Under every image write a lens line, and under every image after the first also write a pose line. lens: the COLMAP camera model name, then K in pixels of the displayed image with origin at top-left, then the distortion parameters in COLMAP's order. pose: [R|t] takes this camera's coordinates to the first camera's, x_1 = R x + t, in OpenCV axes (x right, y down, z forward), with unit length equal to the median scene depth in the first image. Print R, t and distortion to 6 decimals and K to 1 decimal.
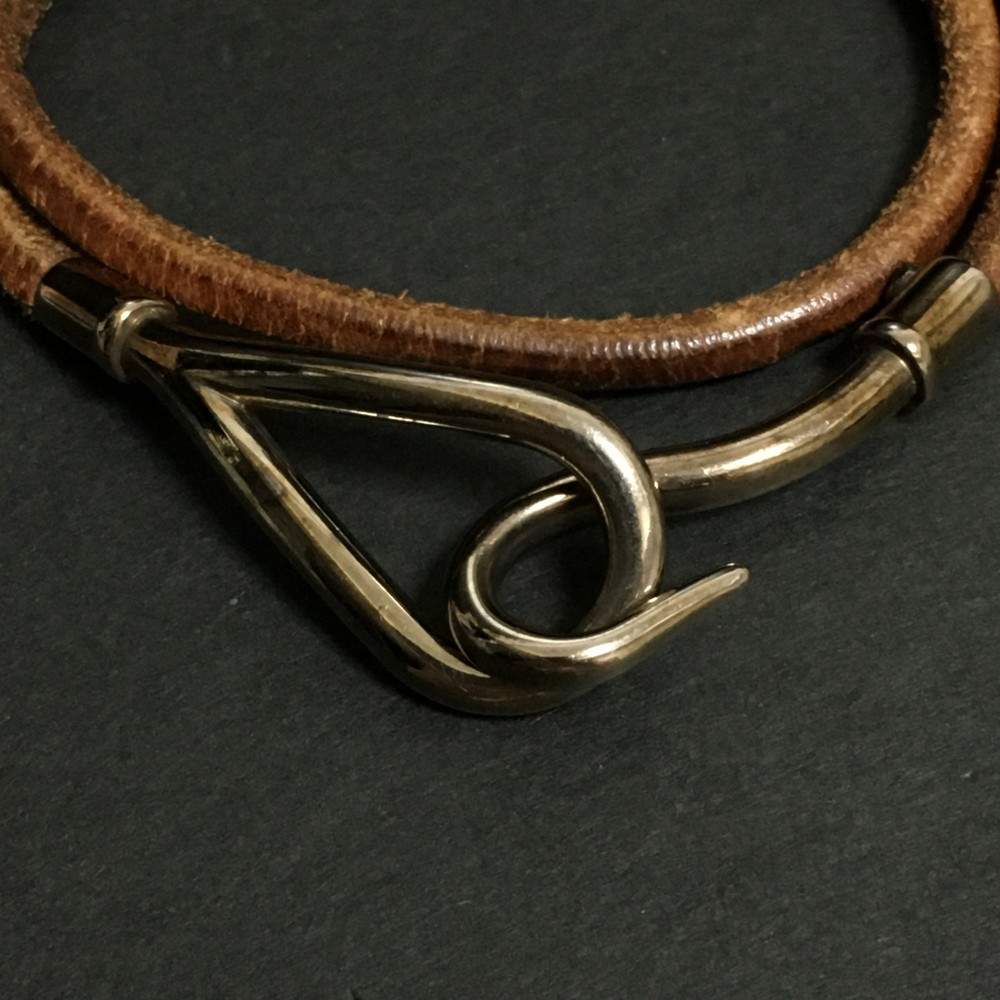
lens RADIAL K [[2644.3, 0, 500.0], [0, 2644.3, 500.0], [0, 0, 1]] dist [0.011787, 0.170263]
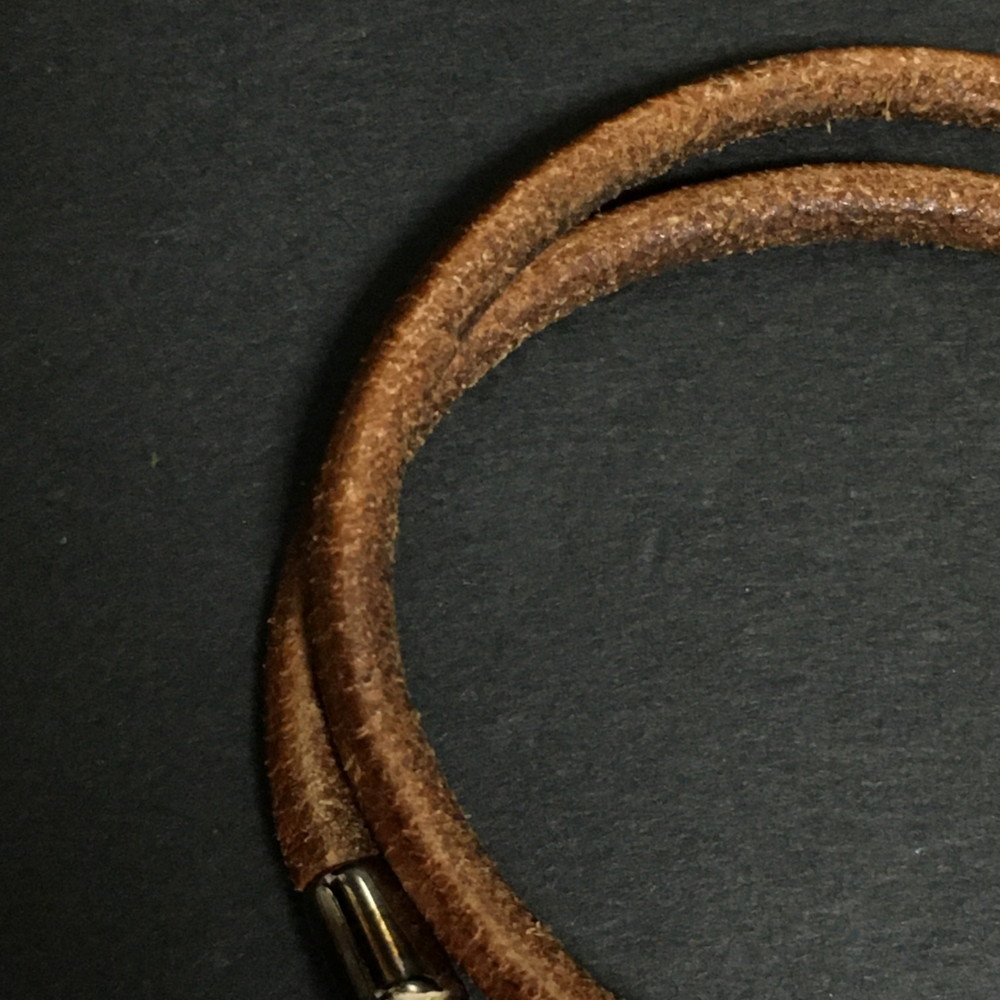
lens RADIAL K [[2644.3, 0, 500.0], [0, 2644.3, 500.0], [0, 0, 1]] dist [0.011787, 0.170263]
pose [[0.933721, 0.357942, -0.006579, -0.158577], [-0.338344, 0.888307, 0.310539, -0.448665], [0.116999, -0.287730, 0.950538, 0.283171]]
